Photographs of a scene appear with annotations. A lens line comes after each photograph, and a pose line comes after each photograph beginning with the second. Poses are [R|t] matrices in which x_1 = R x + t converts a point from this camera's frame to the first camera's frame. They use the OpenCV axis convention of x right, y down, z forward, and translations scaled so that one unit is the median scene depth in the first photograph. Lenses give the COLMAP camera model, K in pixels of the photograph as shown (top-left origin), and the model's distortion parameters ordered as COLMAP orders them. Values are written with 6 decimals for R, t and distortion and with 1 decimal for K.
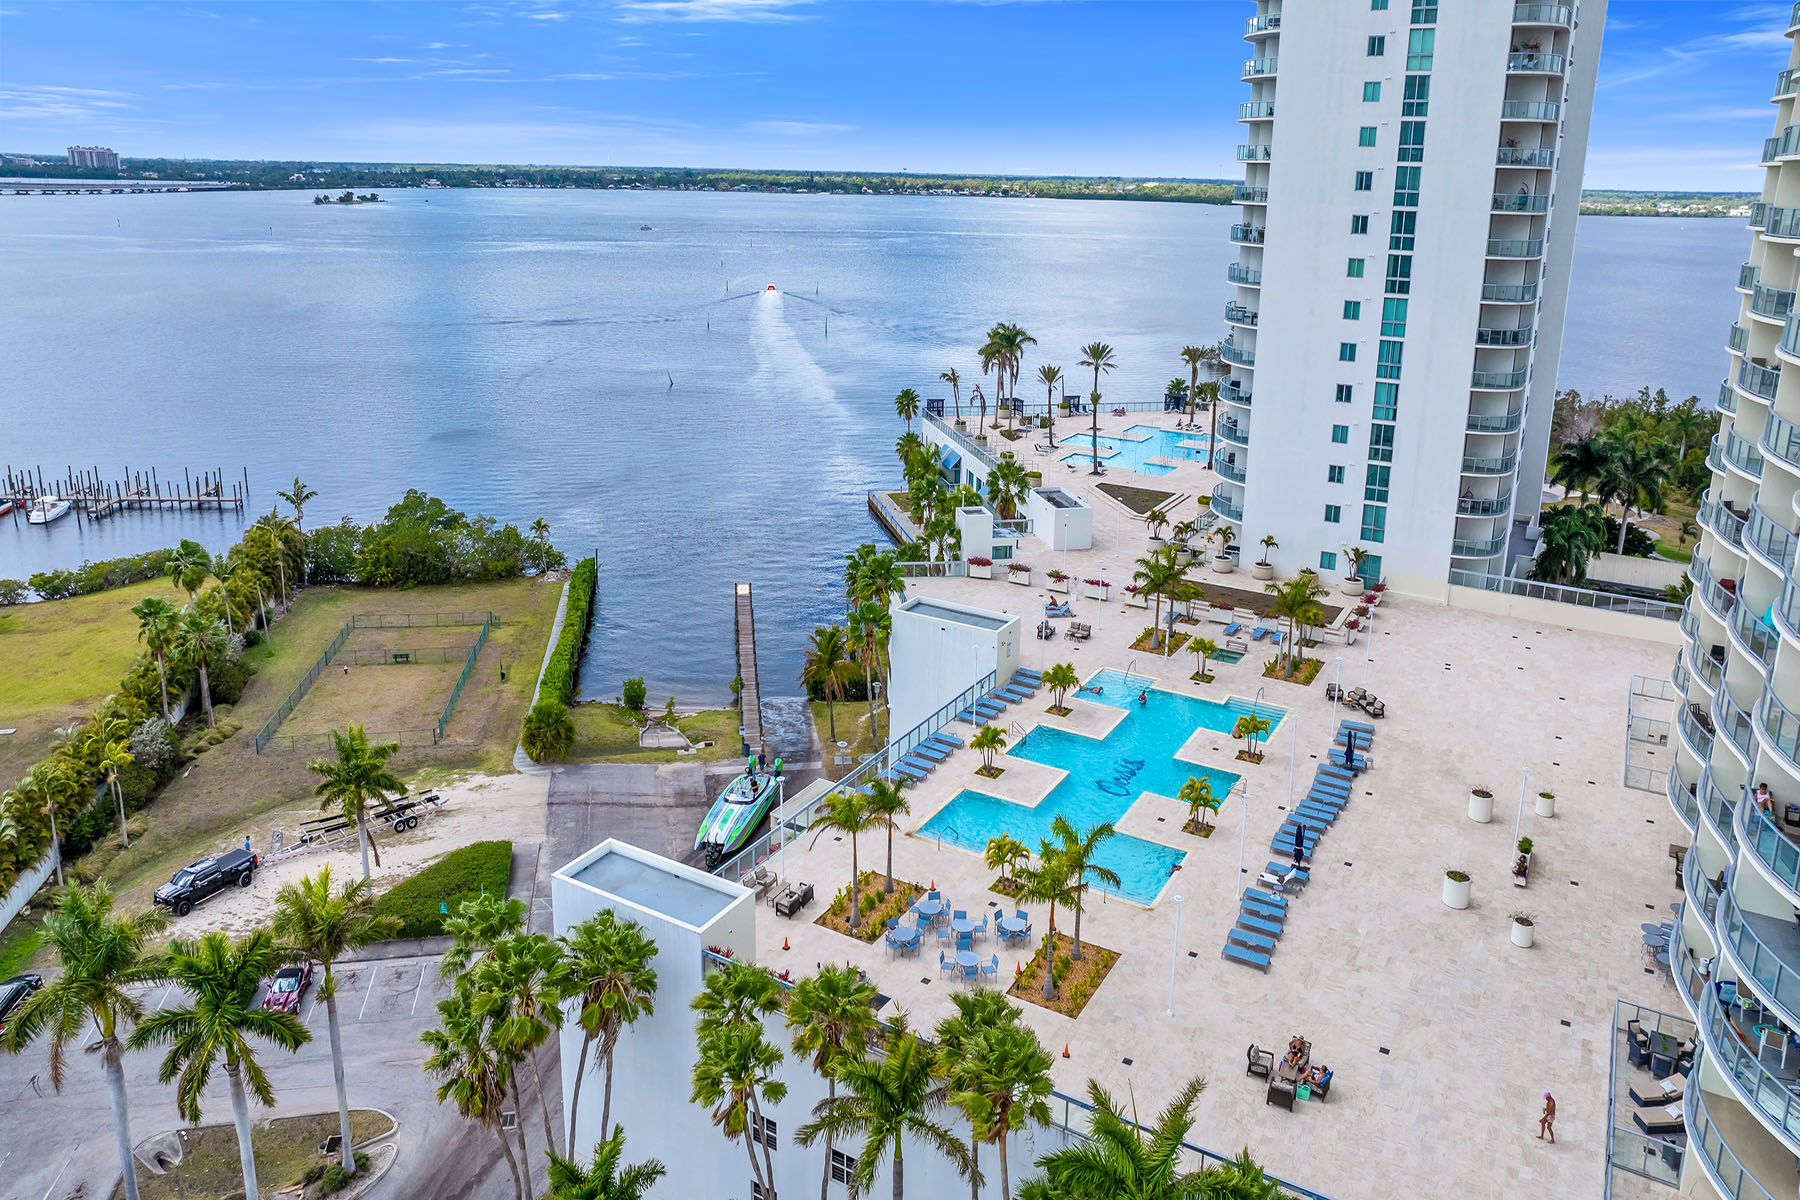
lens RADIAL K [[1285.3, 0, 894.3], [0, 1285.3, 455.8], [0, 0, 1]] dist [-0.008487, -0.018141]
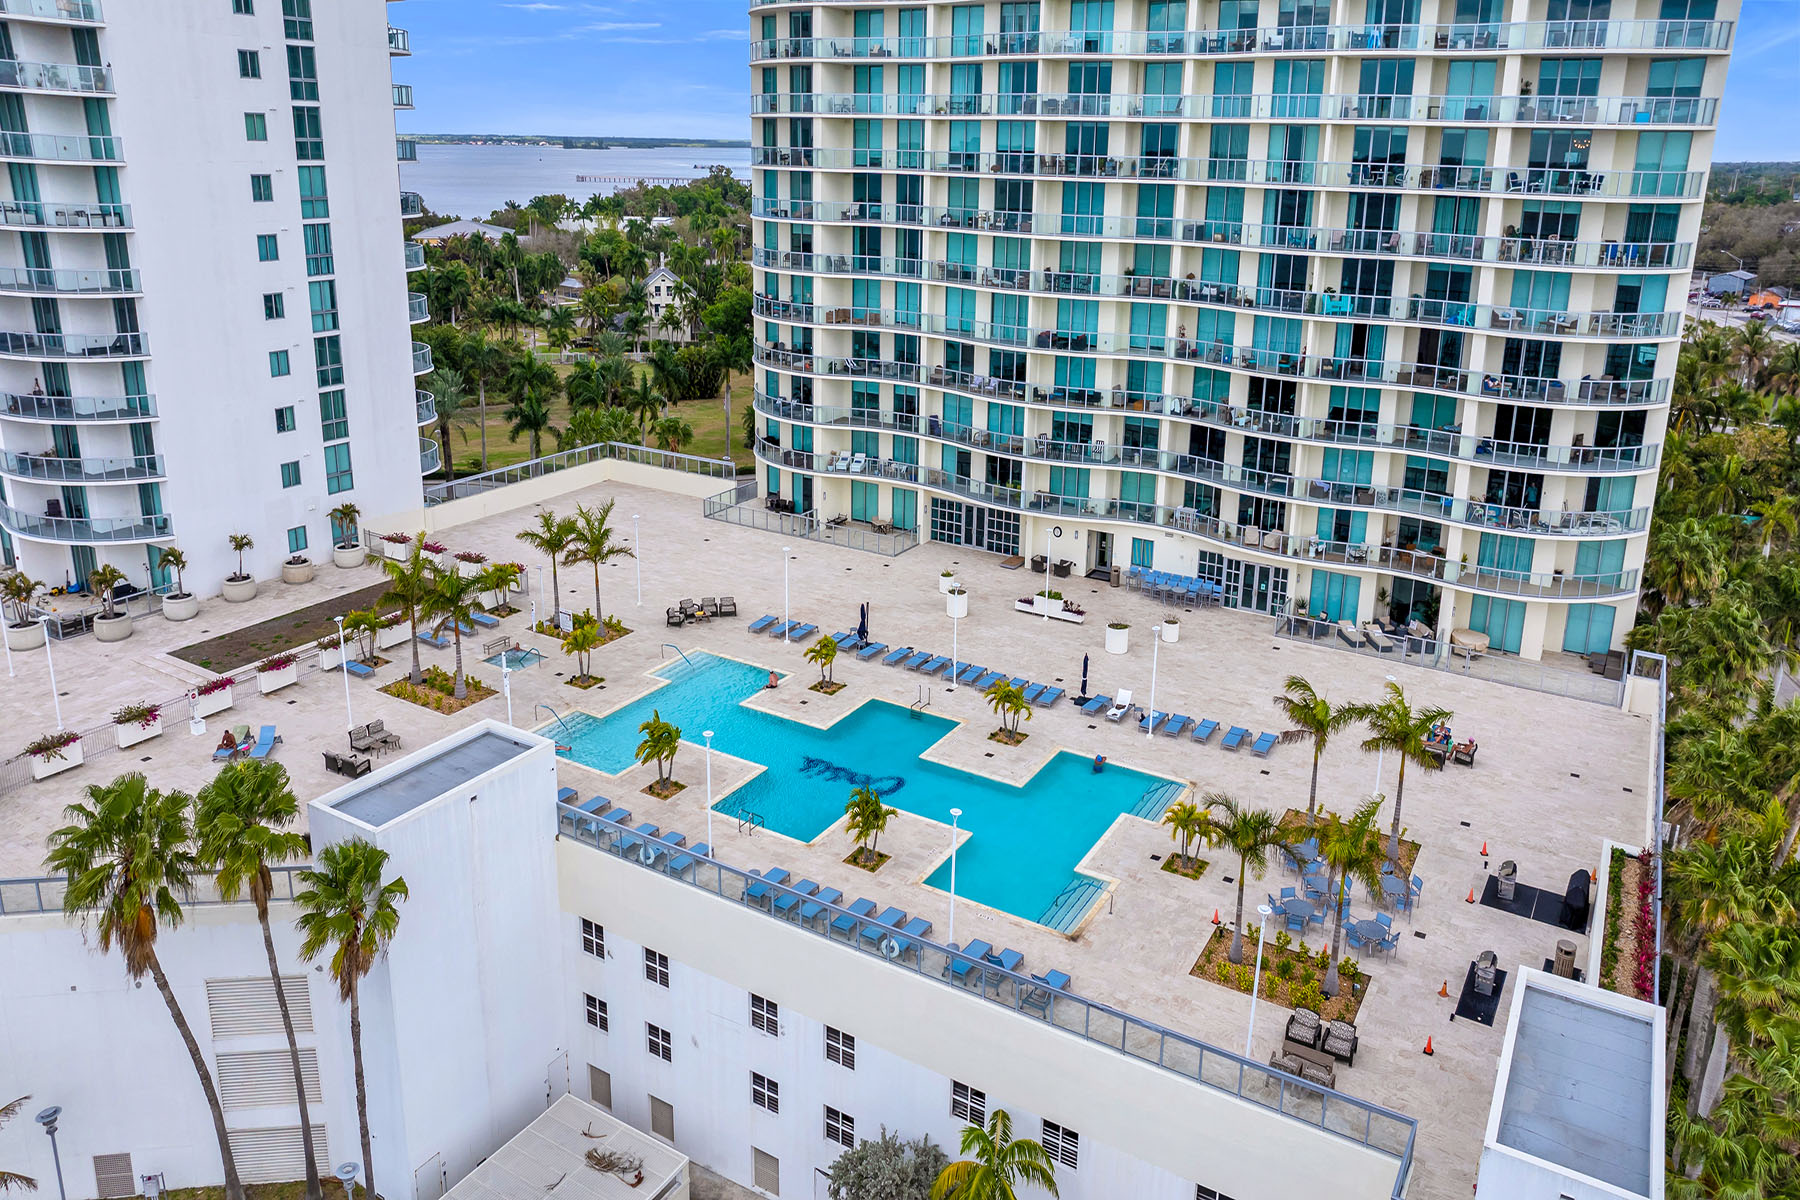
lens RADIAL K [[1285.3, 0, 894.3], [0, 1285.3, 455.8], [0, 0, 1]] dist [-0.008487, -0.018141]
pose [[0.007789, -0.258333, 0.966025, -0.363027], [0.198859, 0.947159, 0.251684, -0.081680], [-0.979997, 0.190142, 0.058749, 0.645242]]
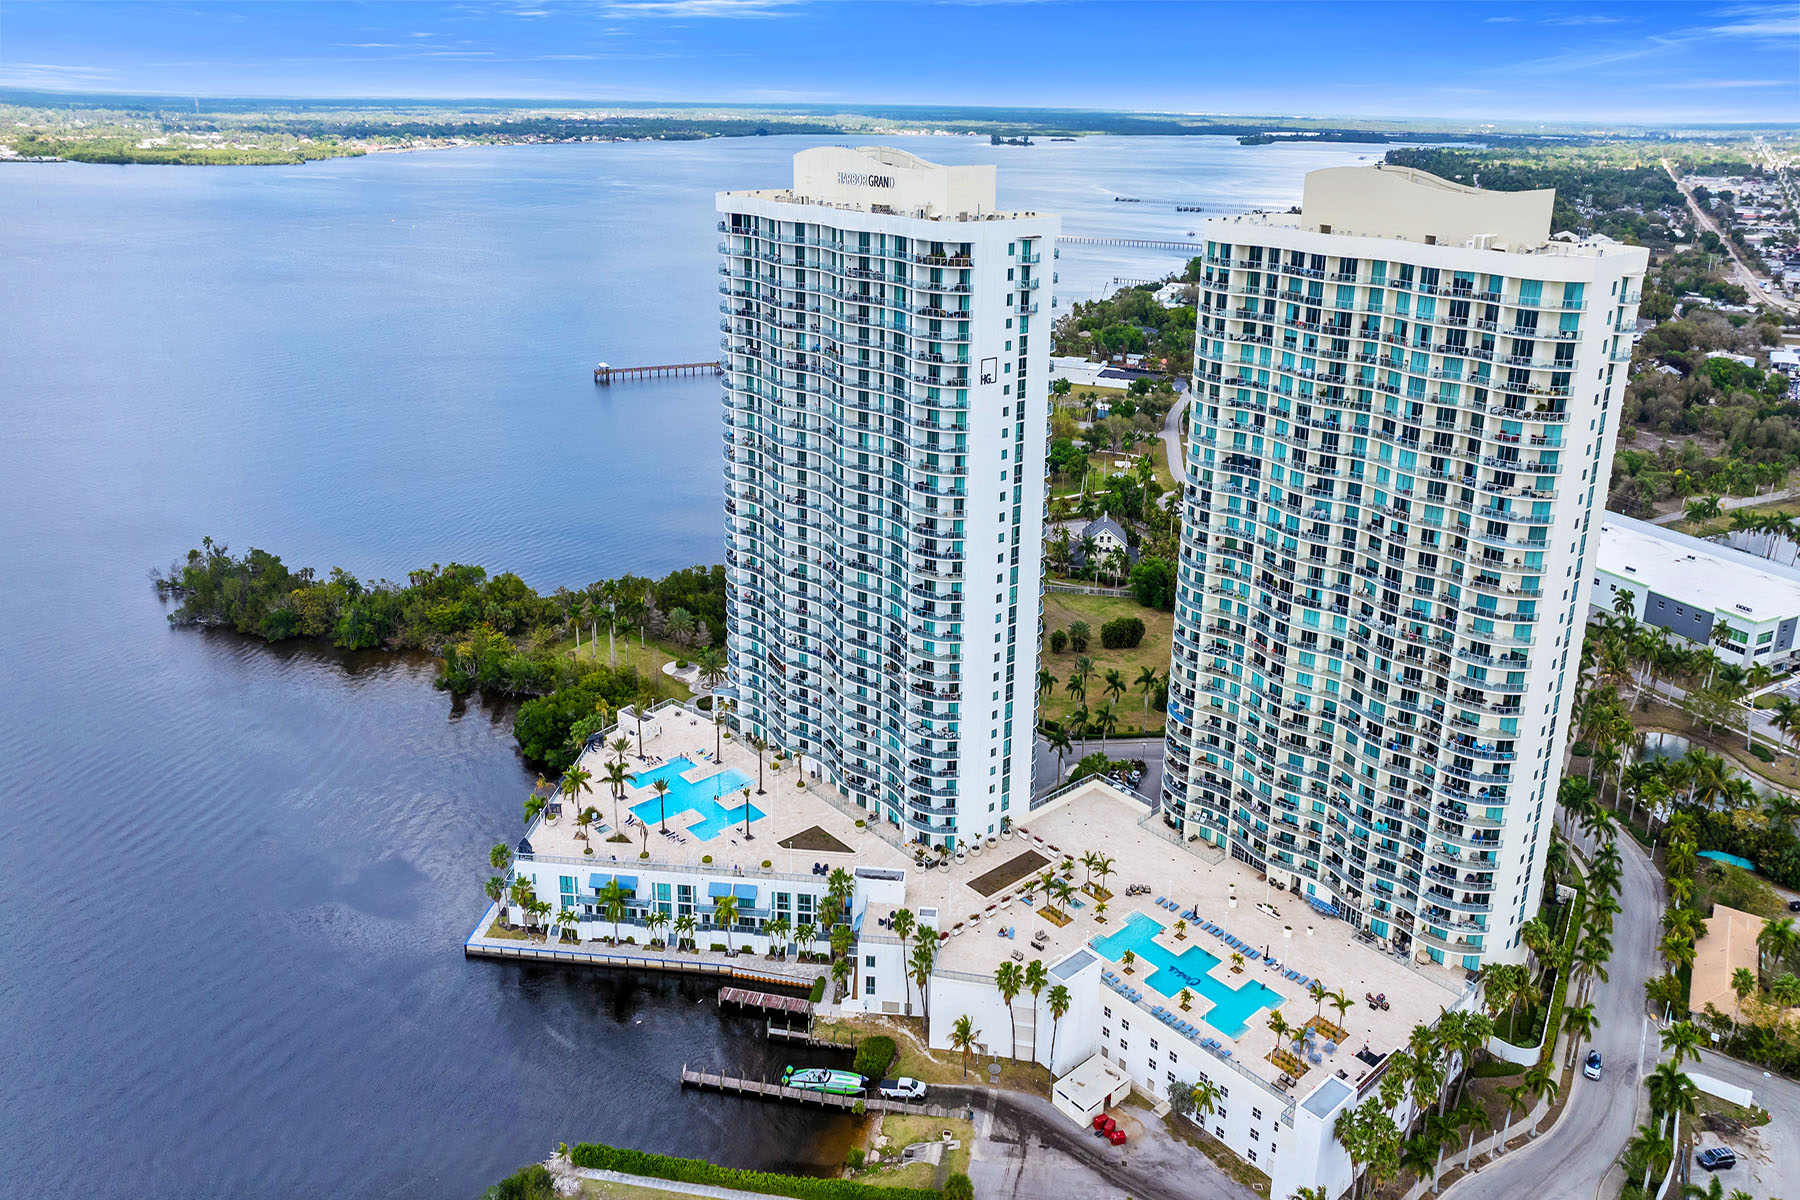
lens RADIAL K [[1271.5, 0, 905.5], [0, 1271.5, 468.1], [0, 0, 1]] dist [-0.007407, -0.010943]
pose [[0.309772, -0.276263, 0.909791, -1.401164], [0.191902, 0.955332, 0.224752, -0.962314], [-0.931244, 0.104969, 0.348951, 0.393023]]
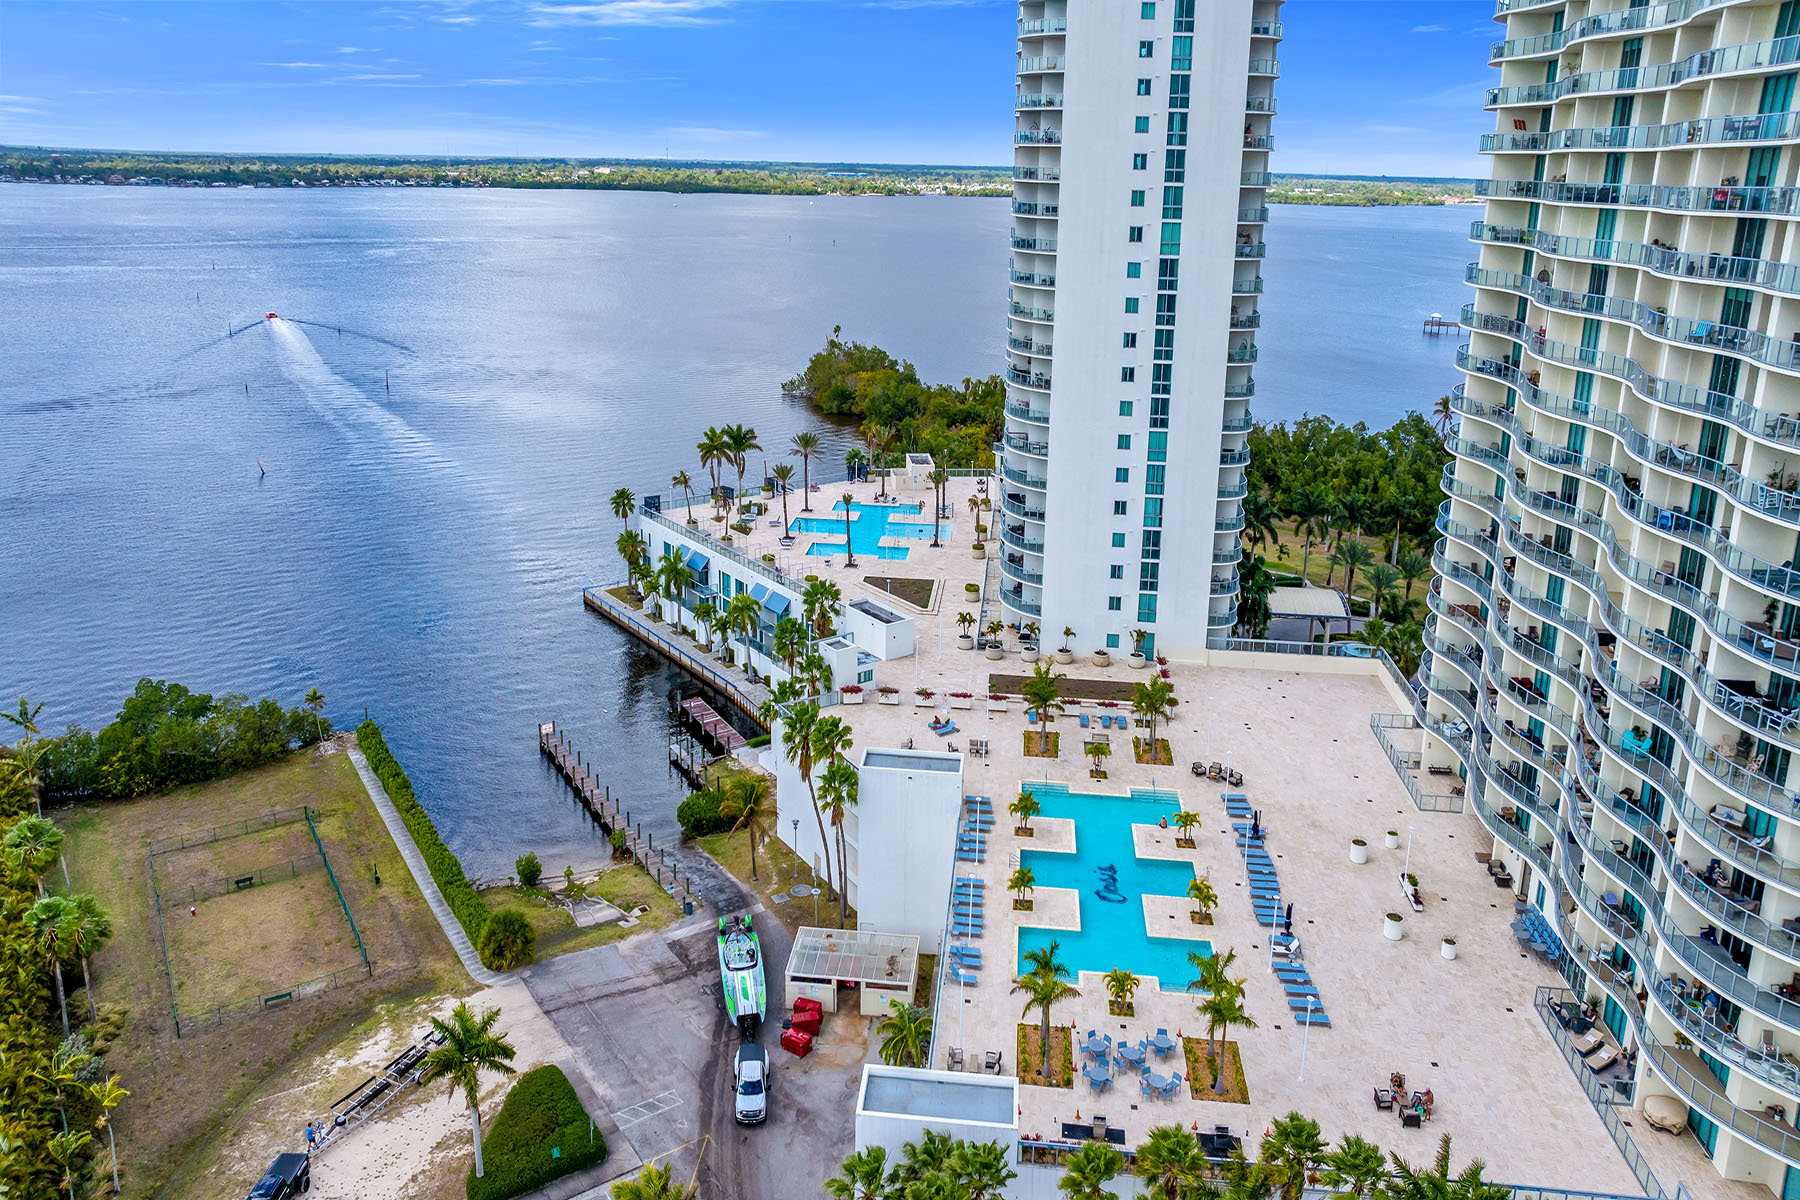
lens RADIAL K [[1285.3, 0, 894.3], [0, 1285.3, 455.8], [0, 0, 1]] dist [-0.008487, -0.018141]
pose [[0.911238, -0.095613, 0.400630, -0.343405], [0.088457, 0.995416, 0.036366, -0.165048], [-0.402270, 0.002300, 0.915518, -0.044710]]
